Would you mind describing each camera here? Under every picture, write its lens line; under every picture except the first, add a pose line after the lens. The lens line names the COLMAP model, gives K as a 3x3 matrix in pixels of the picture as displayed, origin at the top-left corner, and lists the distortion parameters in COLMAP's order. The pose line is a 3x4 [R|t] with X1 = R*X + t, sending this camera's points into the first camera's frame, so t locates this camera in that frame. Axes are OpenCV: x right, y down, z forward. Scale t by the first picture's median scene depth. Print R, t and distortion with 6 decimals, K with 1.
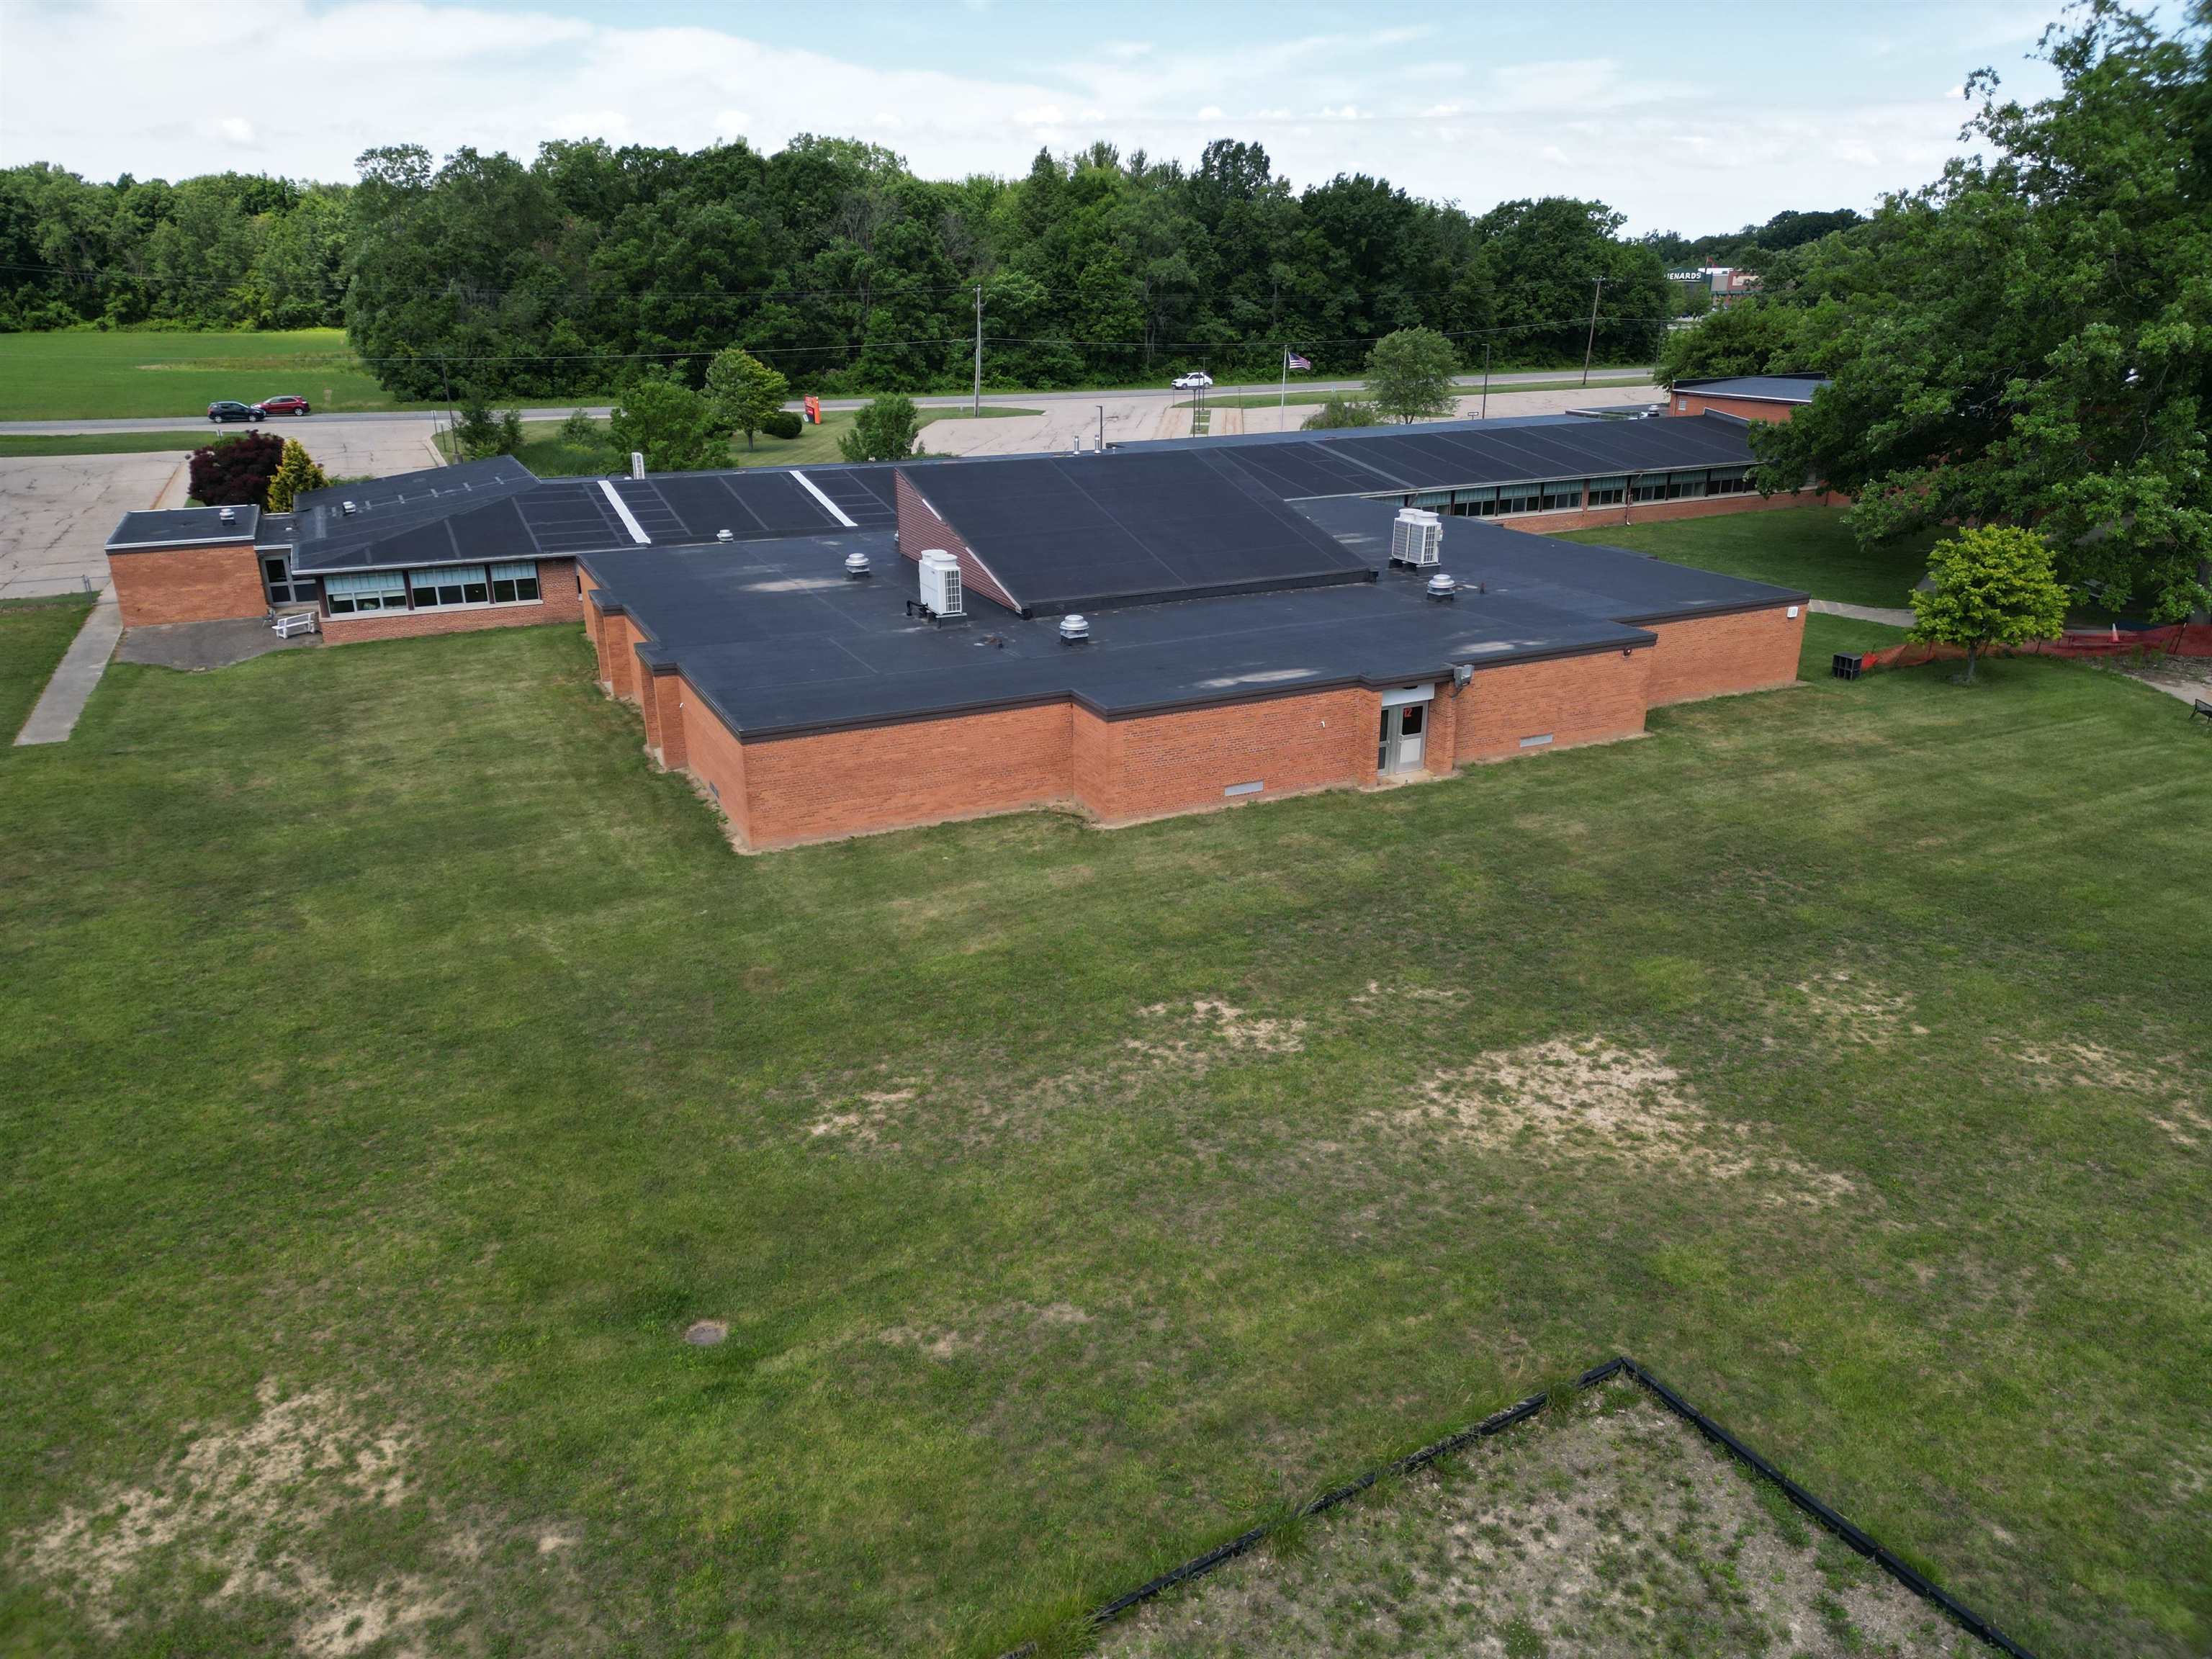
lens RADIAL K [[1576.4, 0, 1119.8], [0, 1576.4, 822.3], [0, 0, 1]] dist [0.079398, -0.004862]
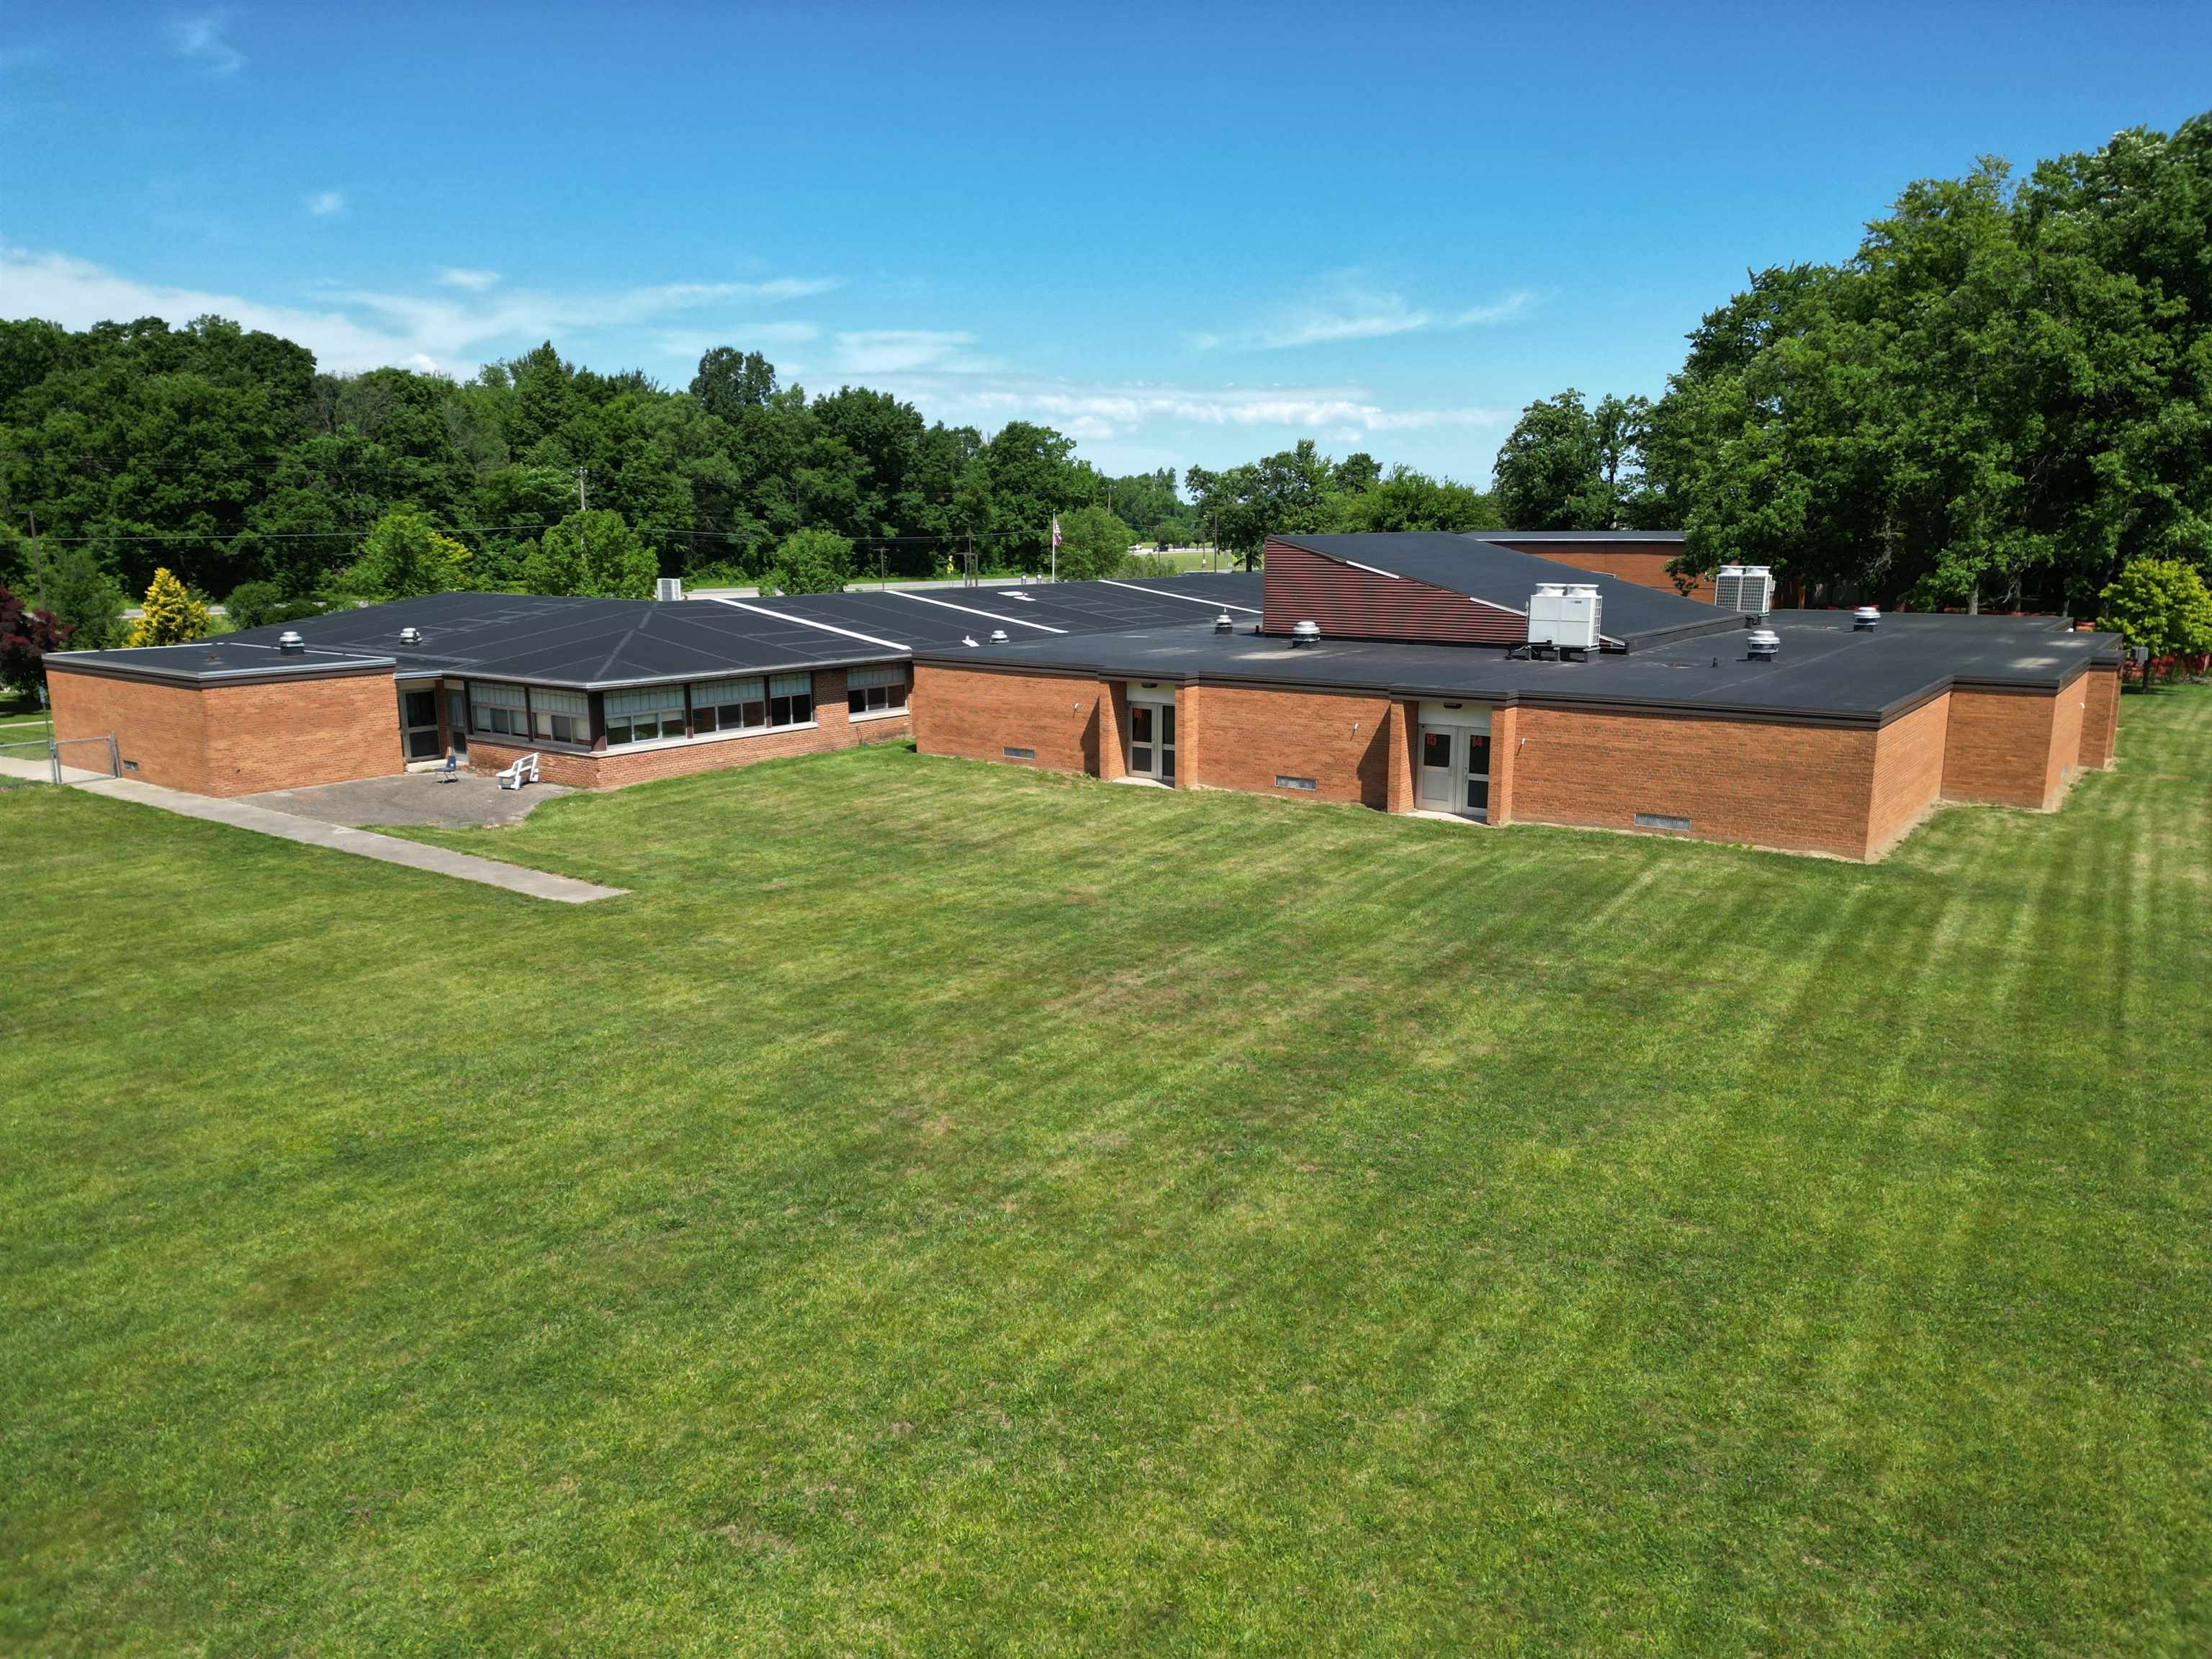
lens RADIAL K [[1576.4, 0, 1119.8], [0, 1576.4, 822.3], [0, 0, 1]] dist [0.079398, -0.004862]
pose [[0.899396, -0.086135, 0.428565, -0.175299], [0.148850, 0.982152, -0.114982, 0.004886], [-0.411012, 0.167206, 0.896165, 0.086329]]
